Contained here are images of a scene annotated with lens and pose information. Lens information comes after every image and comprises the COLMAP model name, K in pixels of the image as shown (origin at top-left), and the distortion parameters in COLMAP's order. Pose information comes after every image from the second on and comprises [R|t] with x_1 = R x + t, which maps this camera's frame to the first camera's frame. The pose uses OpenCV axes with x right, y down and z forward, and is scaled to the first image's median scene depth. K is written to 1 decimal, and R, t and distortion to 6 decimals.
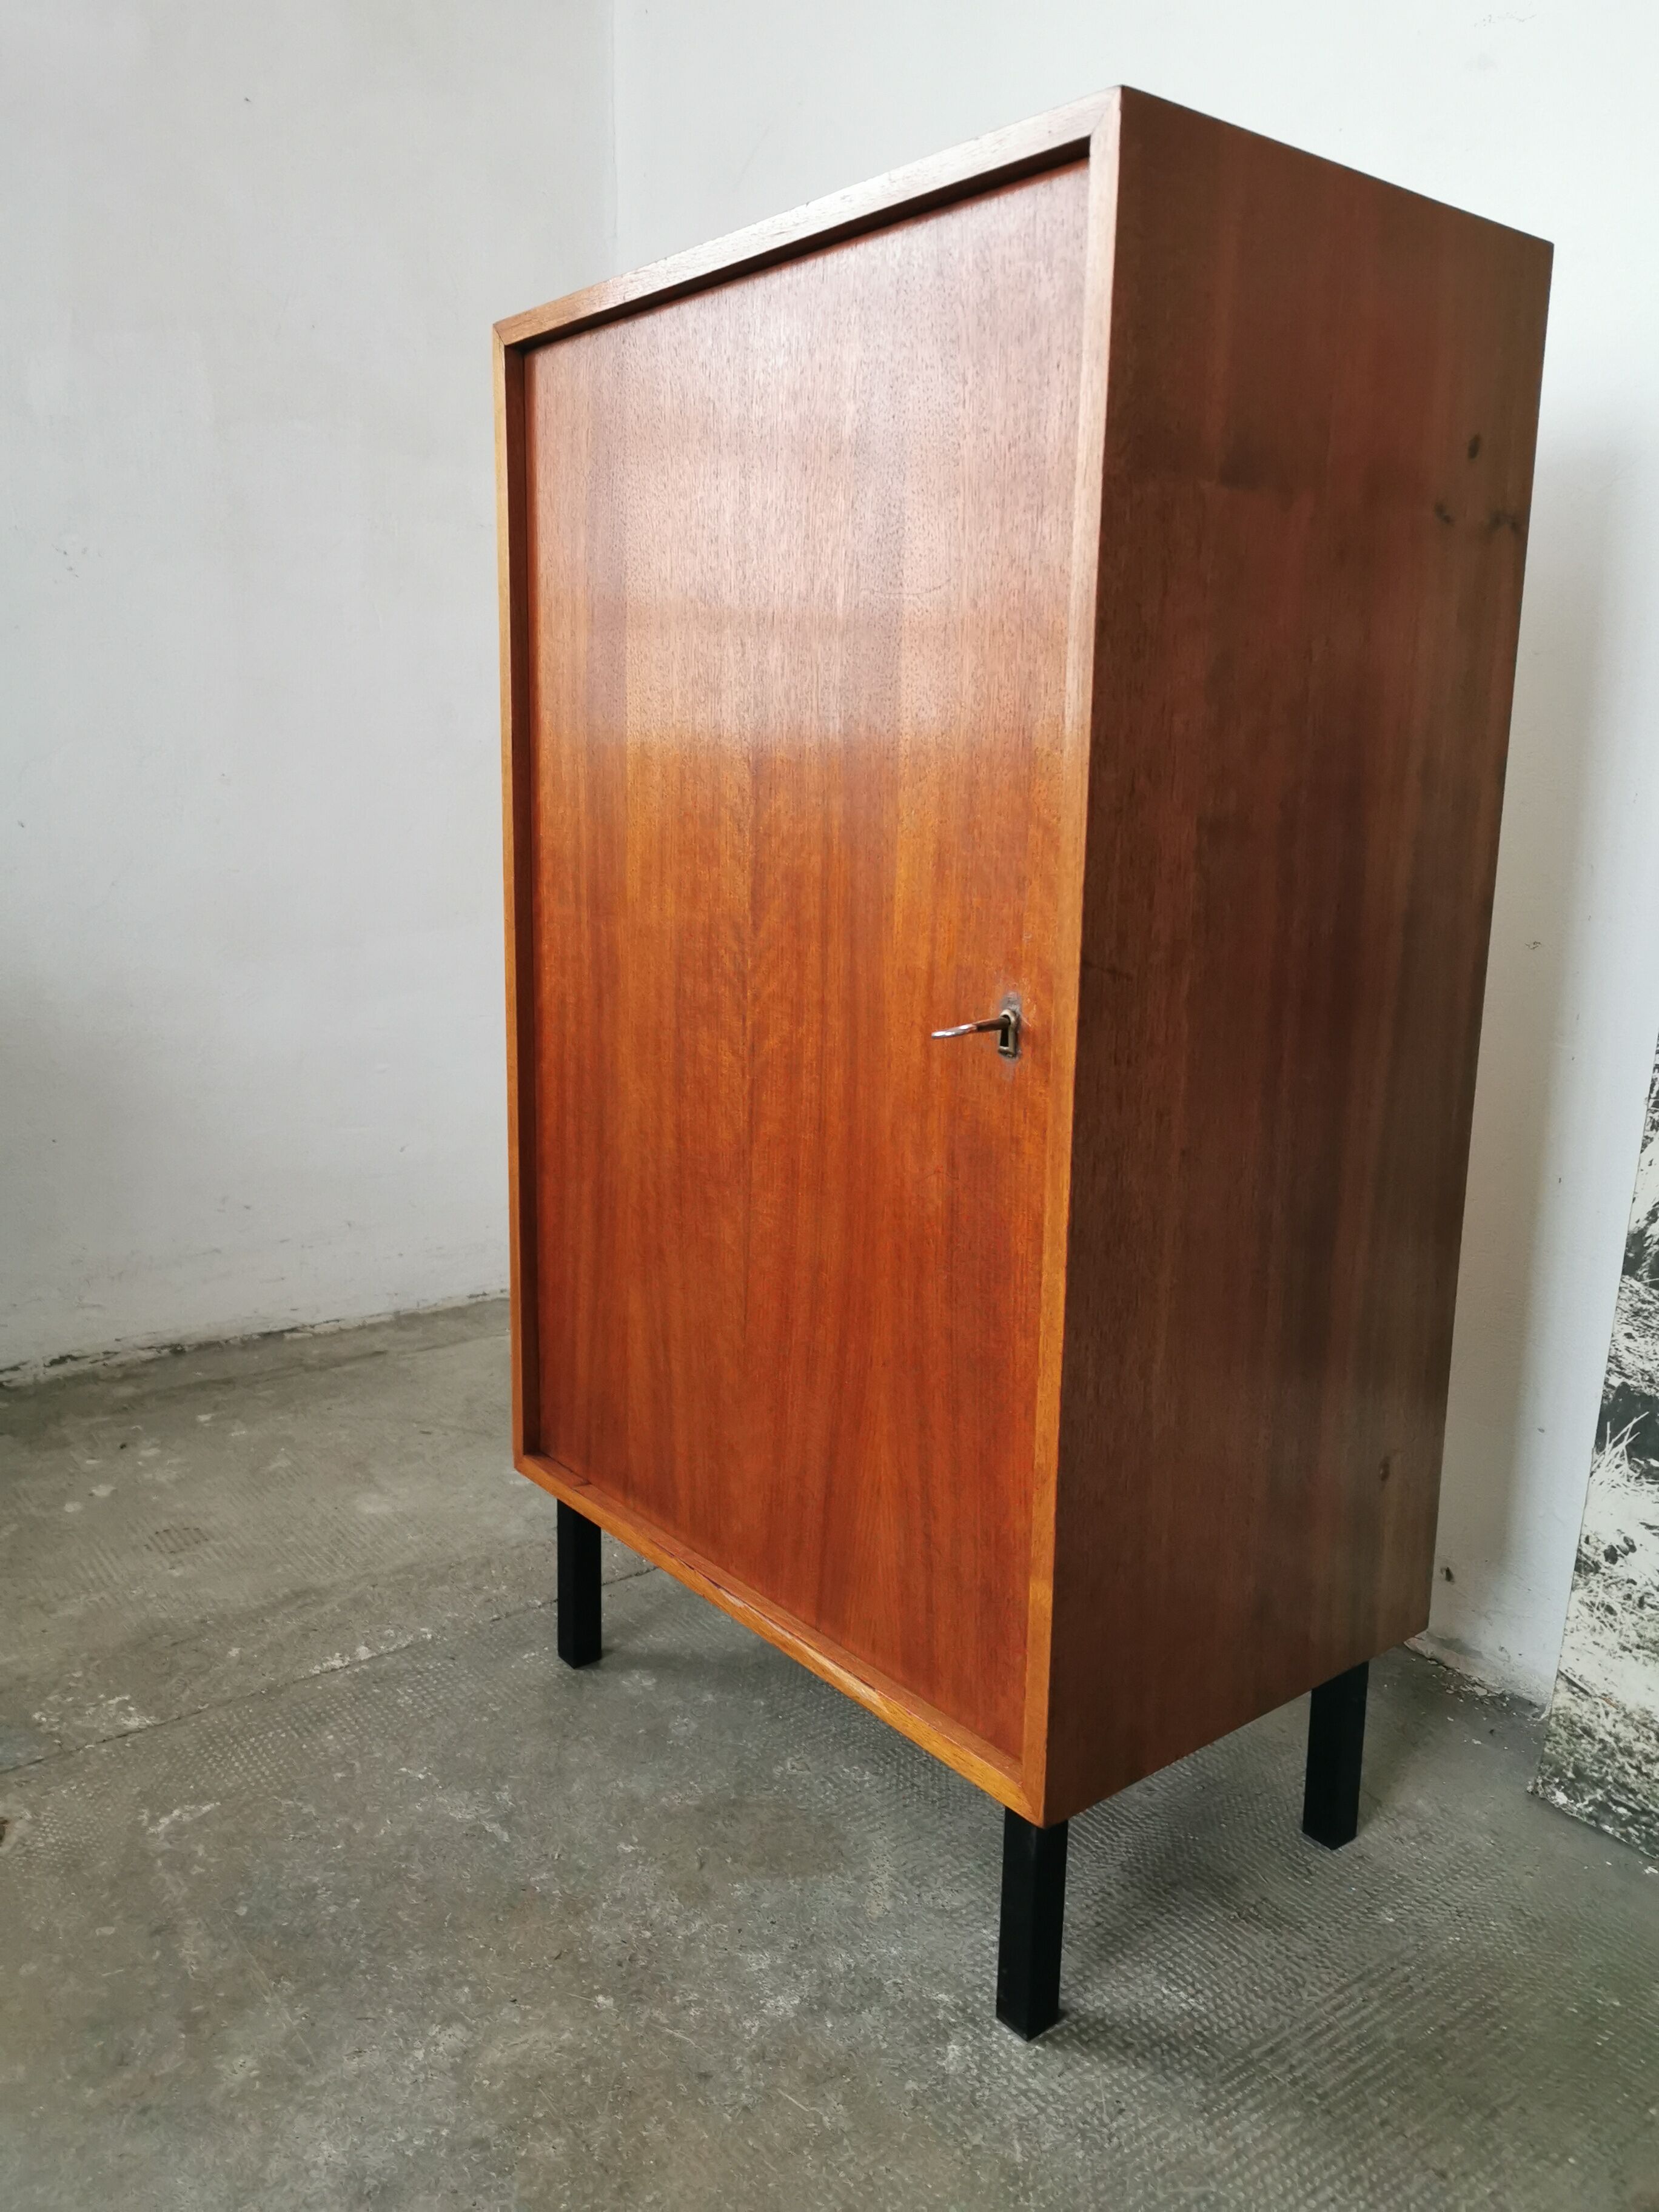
lens RADIAL K [[1709.0, 0, 827.8], [0, 1709.0, 1092.9], [0, 0, 1]] dist [0.062993, -0.082814]
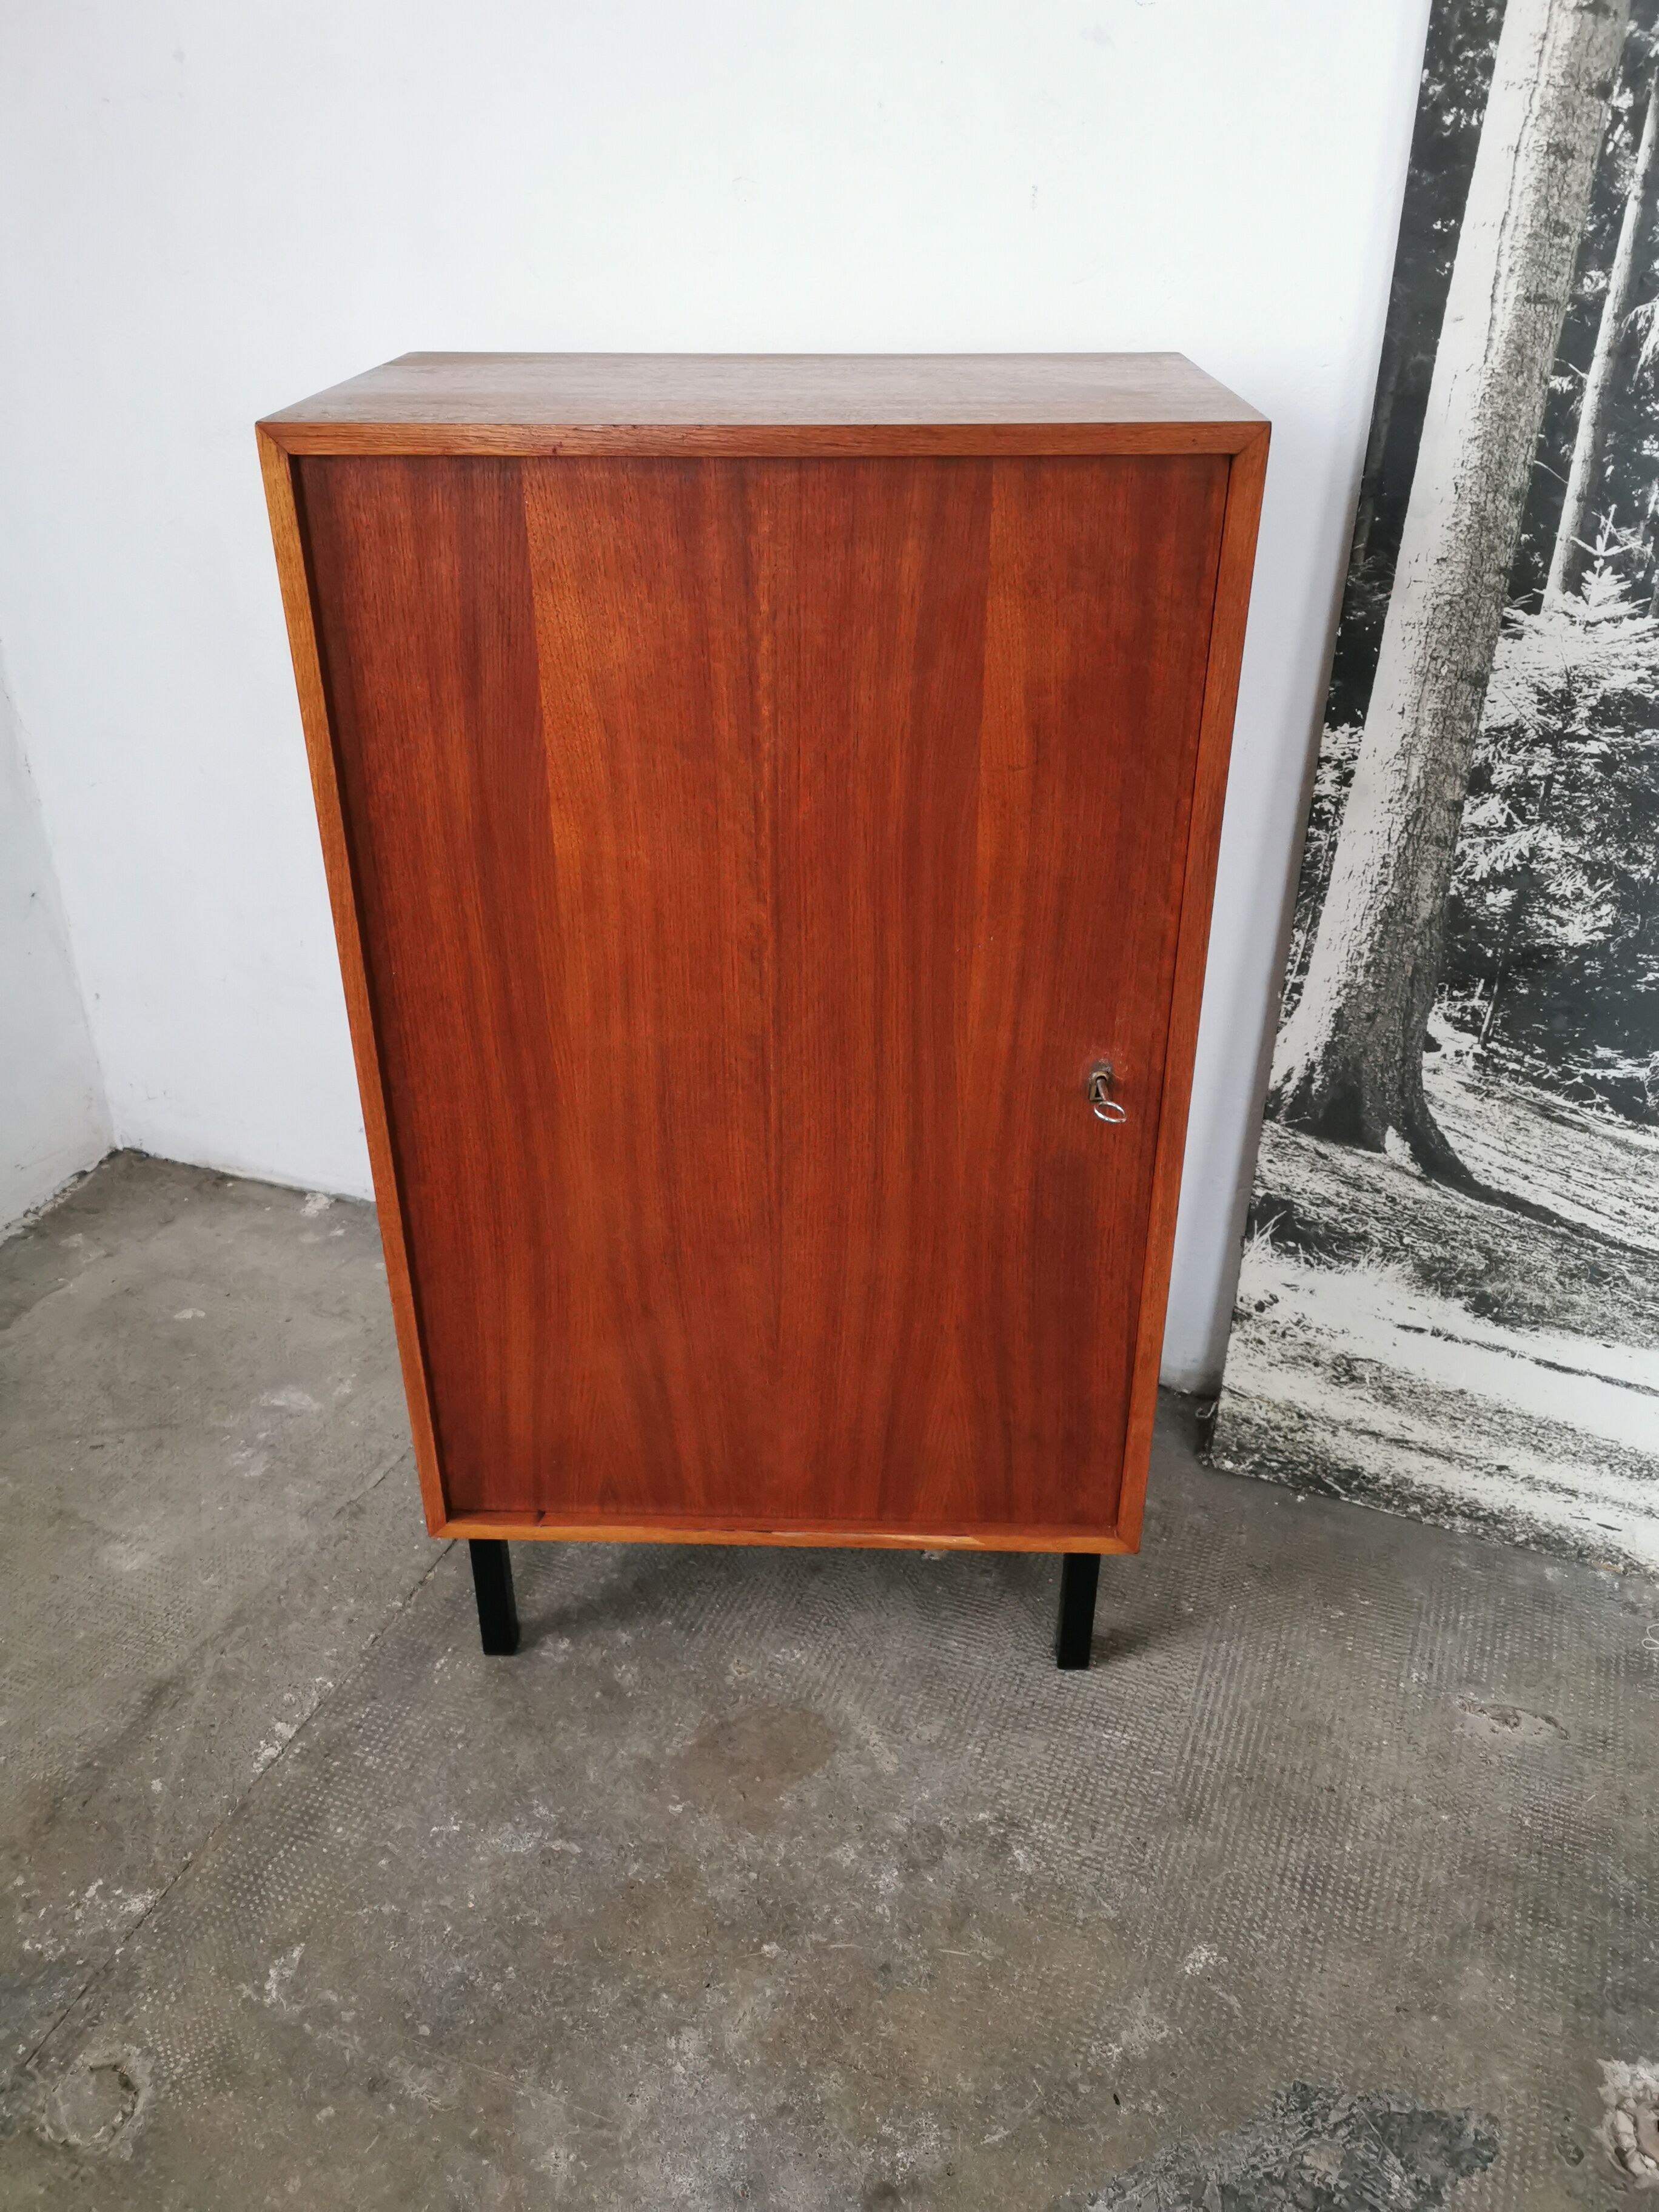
lens RADIAL K [[1700.0, 0, 832.2], [0, 1700.0, 1107.8], [0, 0, 1]] dist [0.087067, -0.115486]
pose [[0.848599, -0.271794, 0.453880, -0.430277], [0.117428, 0.933307, 0.339337, -0.399205], [-0.515839, -0.234663, 0.823920, 0.084121]]
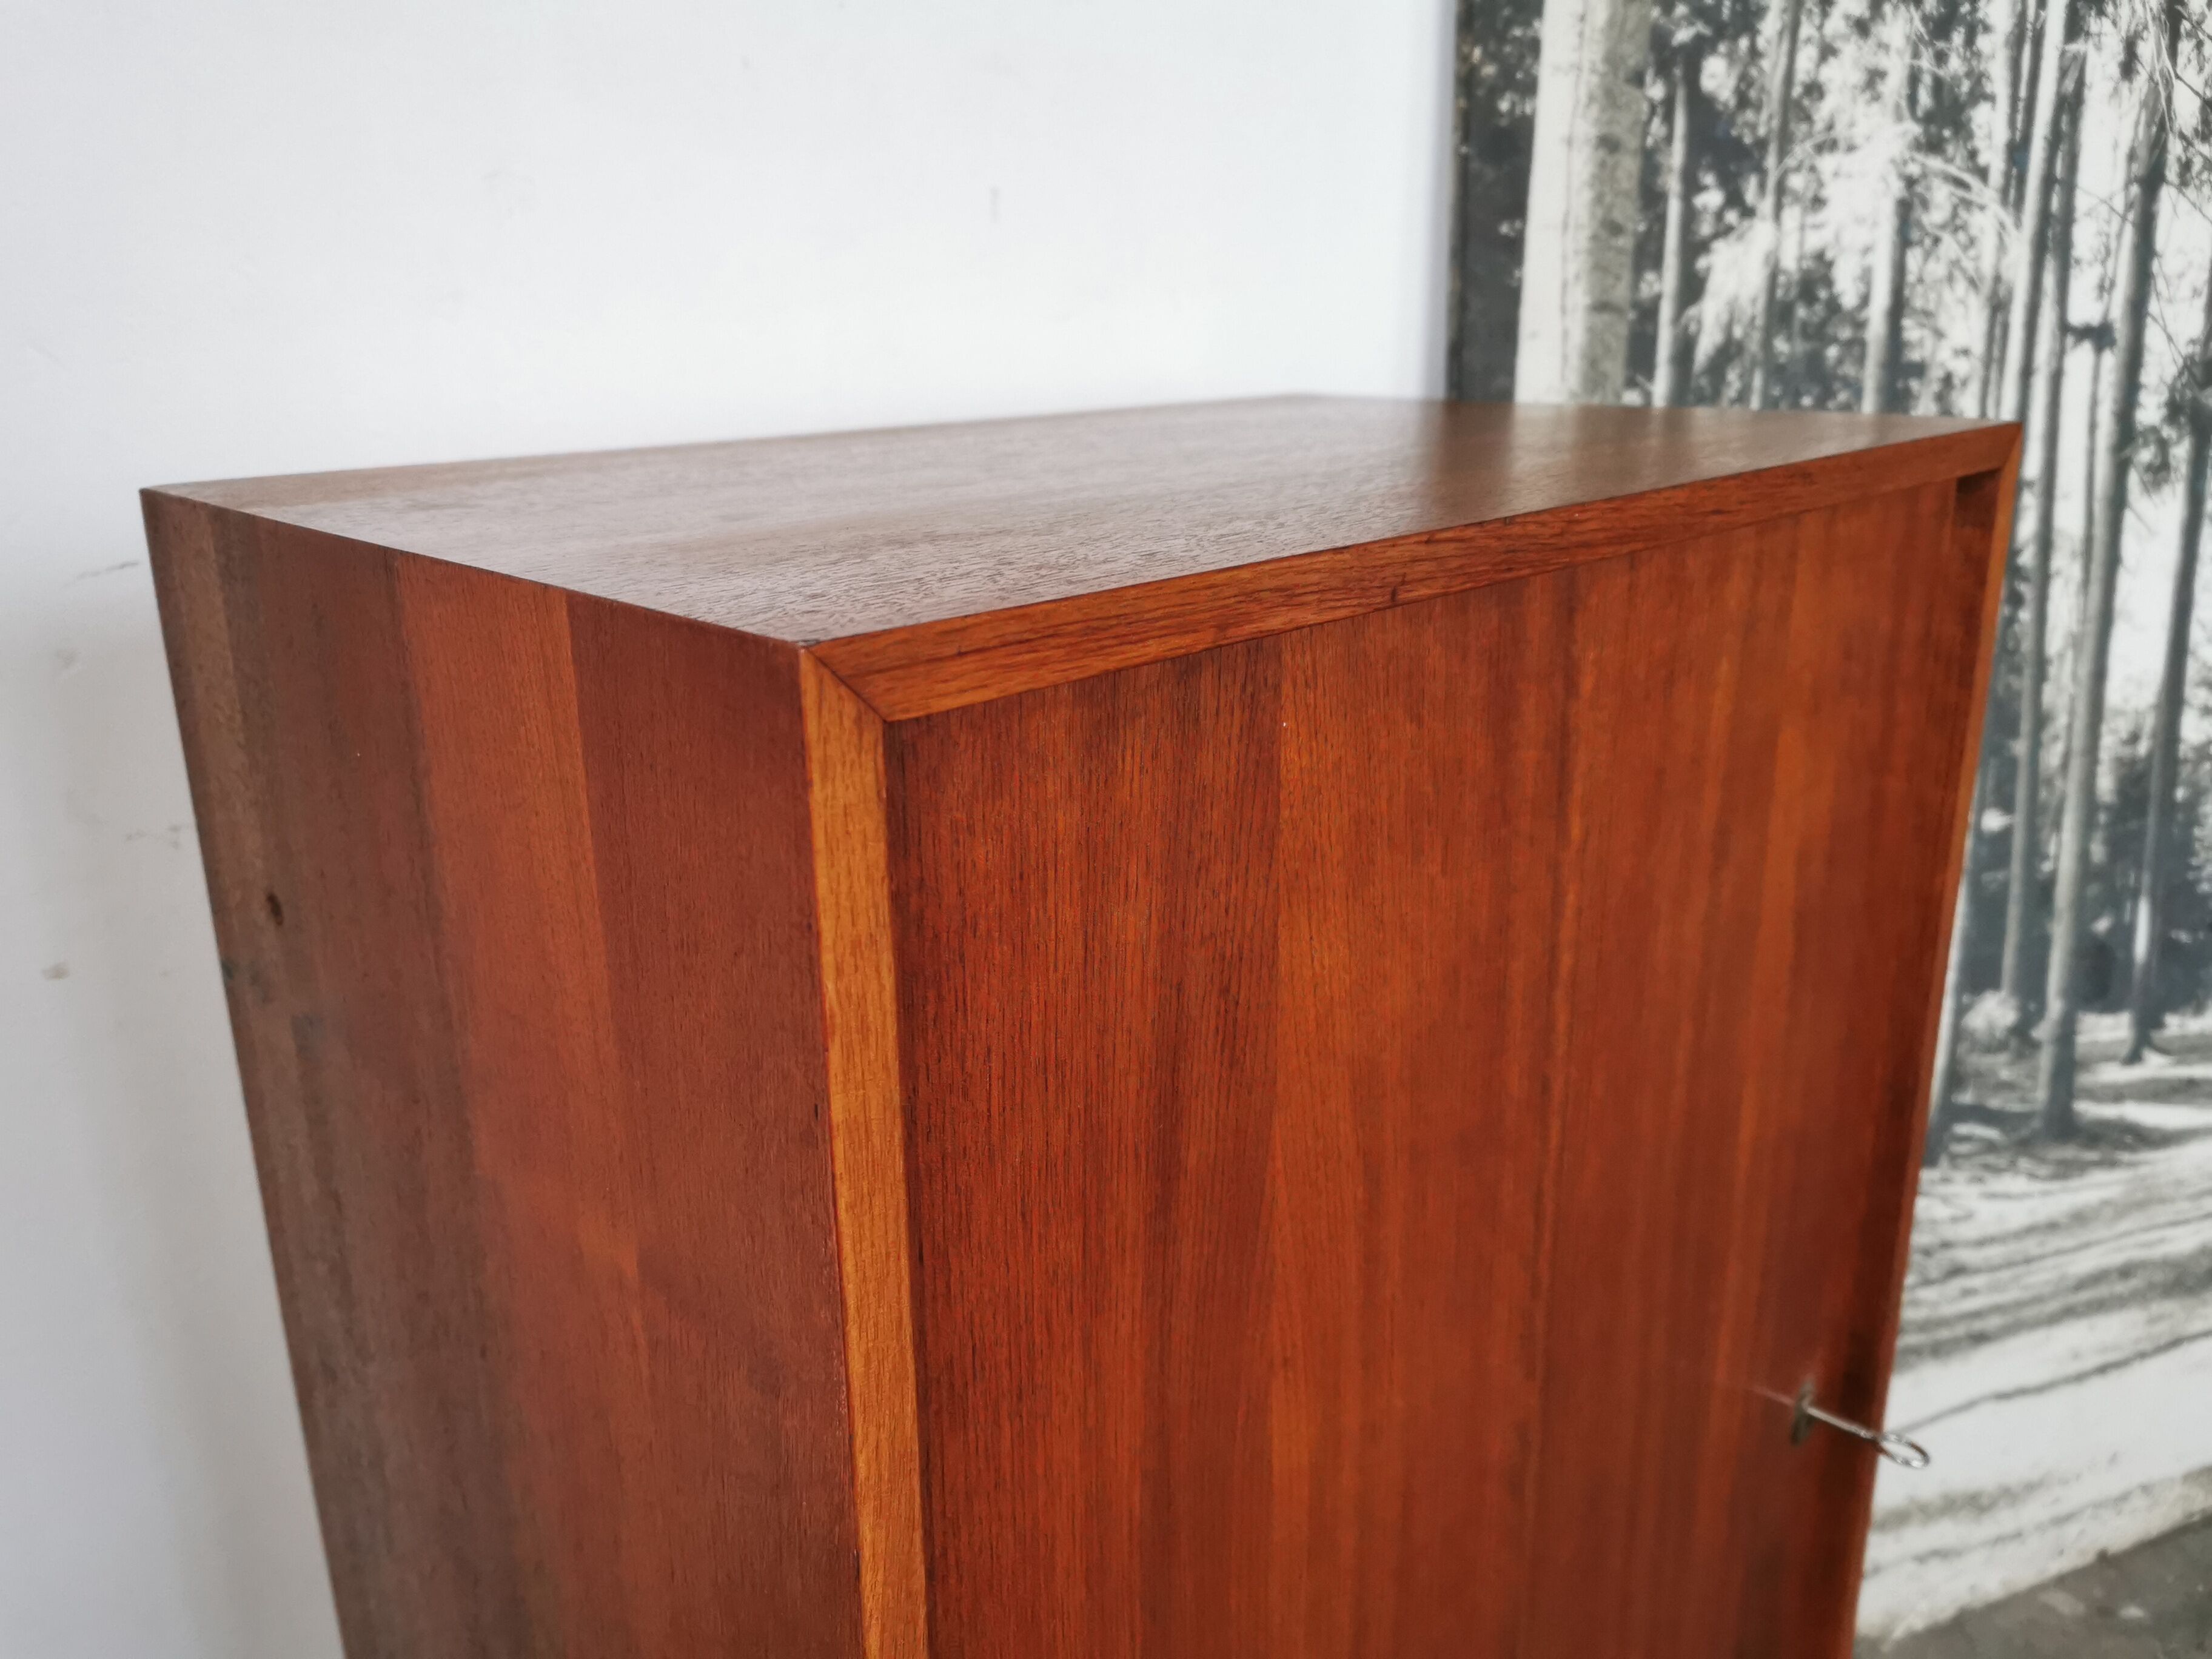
lens RADIAL K [[1753.2, 0, 1105.7], [0, 1753.2, 821.6], [0, 0, 1]] dist [-0.004917, -0.004995]
pose [[0.210096, -0.305901, 0.928593, -0.437263], [0.208026, 0.942029, 0.263261, -0.494340], [-0.955293, 0.137862, 0.261552, 0.903946]]
